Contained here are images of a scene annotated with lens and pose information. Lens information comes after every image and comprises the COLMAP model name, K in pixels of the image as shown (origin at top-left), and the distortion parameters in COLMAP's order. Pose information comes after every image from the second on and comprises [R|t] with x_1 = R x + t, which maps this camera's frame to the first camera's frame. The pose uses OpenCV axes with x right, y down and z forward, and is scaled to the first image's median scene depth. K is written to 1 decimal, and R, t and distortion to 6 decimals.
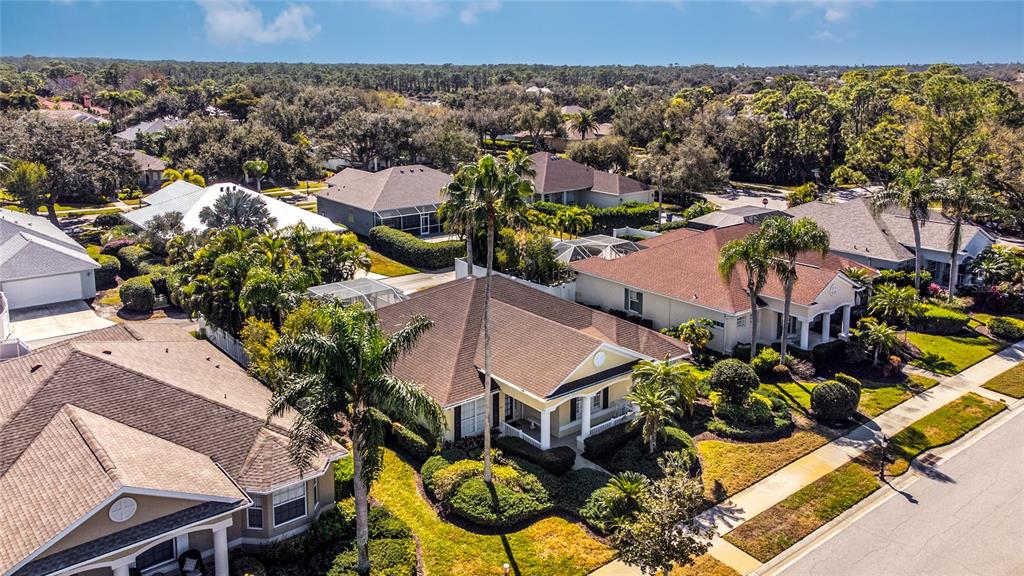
lens RADIAL K [[758.6, 0, 512.0], [0, 758.6, 288.0], [0, 0, 1]] dist [0.004189, 0.084912]
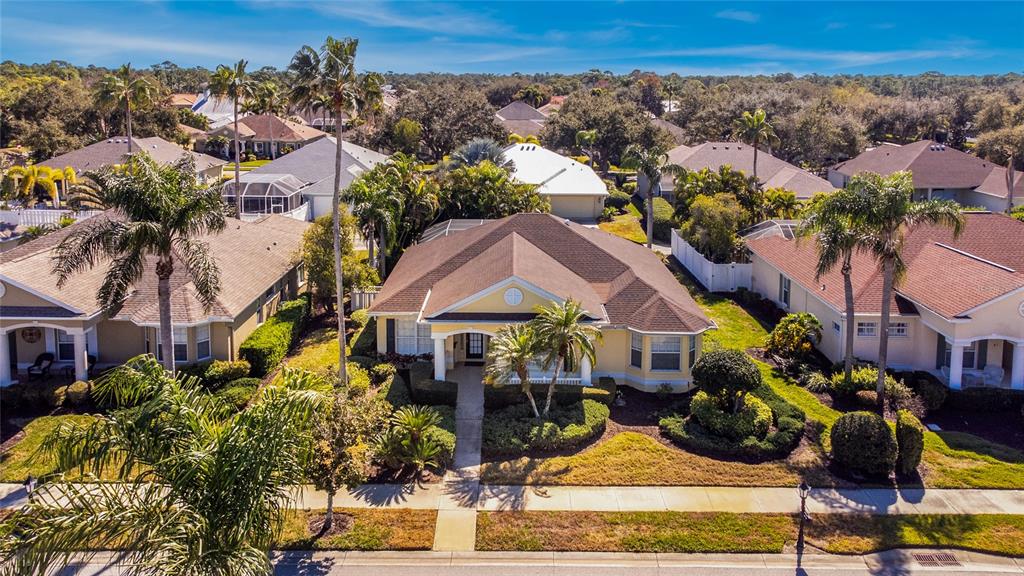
lens RADIAL K [[758.6, 0, 512.0], [0, 758.6, 288.0], [0, 0, 1]] dist [0.004189, 0.084912]
pose [[0.782366, 0.167280, -0.599934, 0.588492], [-0.177383, 0.983210, 0.042827, 0.045400], [0.597025, 0.072912, 0.798902, 0.294692]]
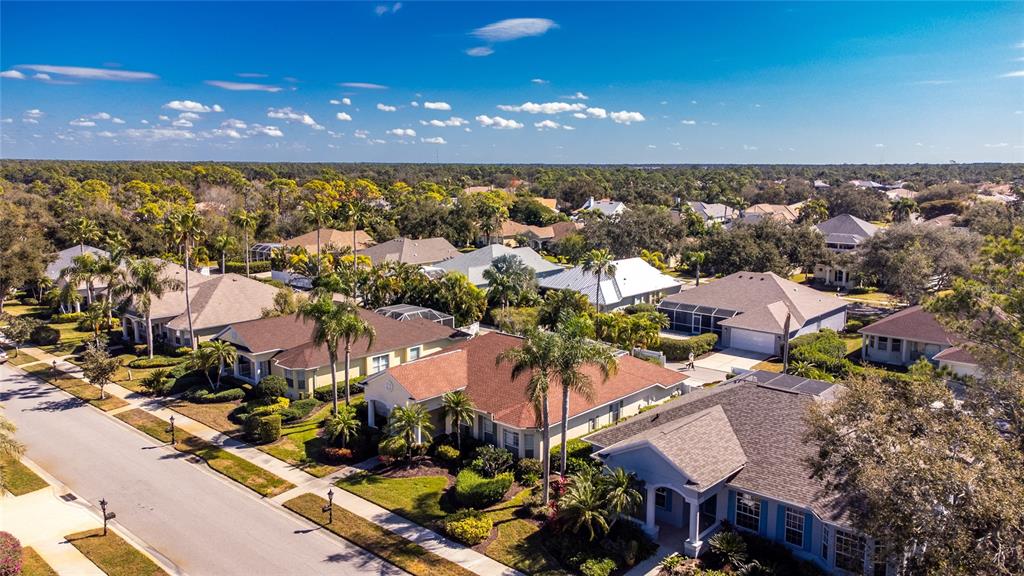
lens RADIAL K [[758.6, 0, 512.0], [0, 758.6, 288.0], [0, 0, 1]] dist [0.004189, 0.084912]
pose [[0.173593, 0.162414, -0.971333, 1.885182], [-0.281568, 0.953321, 0.109081, -0.380704], [0.943708, 0.254560, 0.211220, 1.136495]]
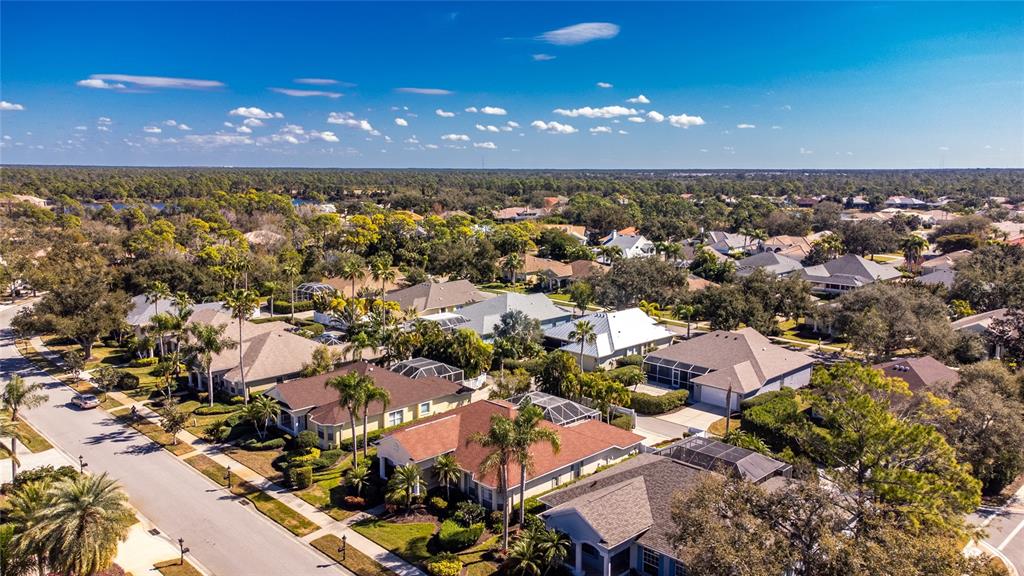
lens RADIAL K [[758.6, 0, 512.0], [0, 758.6, 288.0], [0, 0, 1]] dist [0.004189, 0.084912]
pose [[0.114019, 0.158431, -0.980765, 2.227131], [-0.283660, 0.951299, 0.120694, -0.634848], [0.952122, 0.264443, 0.153407, 1.152217]]
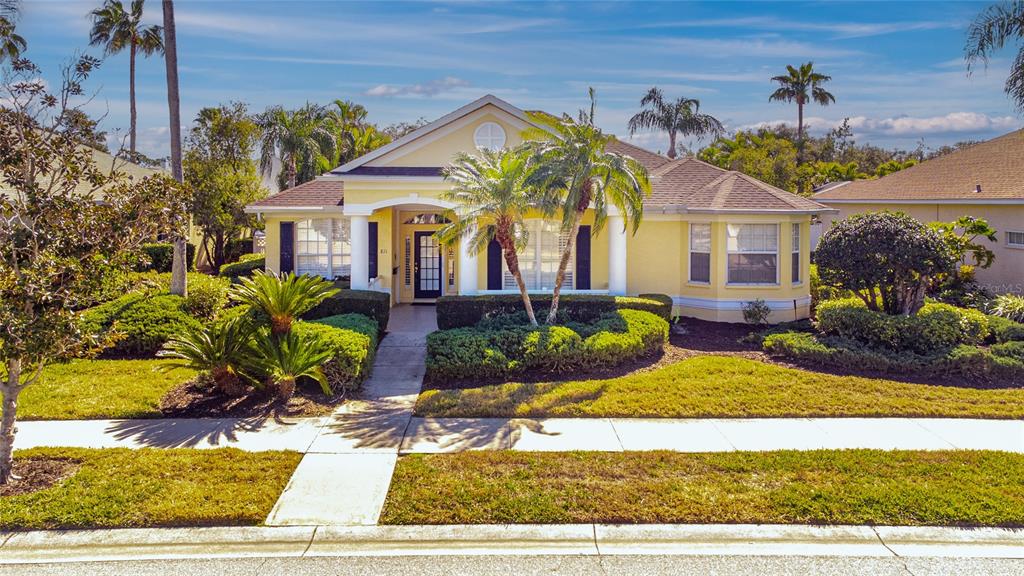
lens RADIAL K [[758.6, 0, 512.0], [0, 758.6, 288.0], [0, 0, 1]] dist [0.004189, 0.084912]
pose [[0.796962, 0.066092, -0.600402, 0.403339], [-0.172094, 0.977644, -0.120817, 0.228820], [0.578994, 0.199612, 0.790519, 0.598372]]
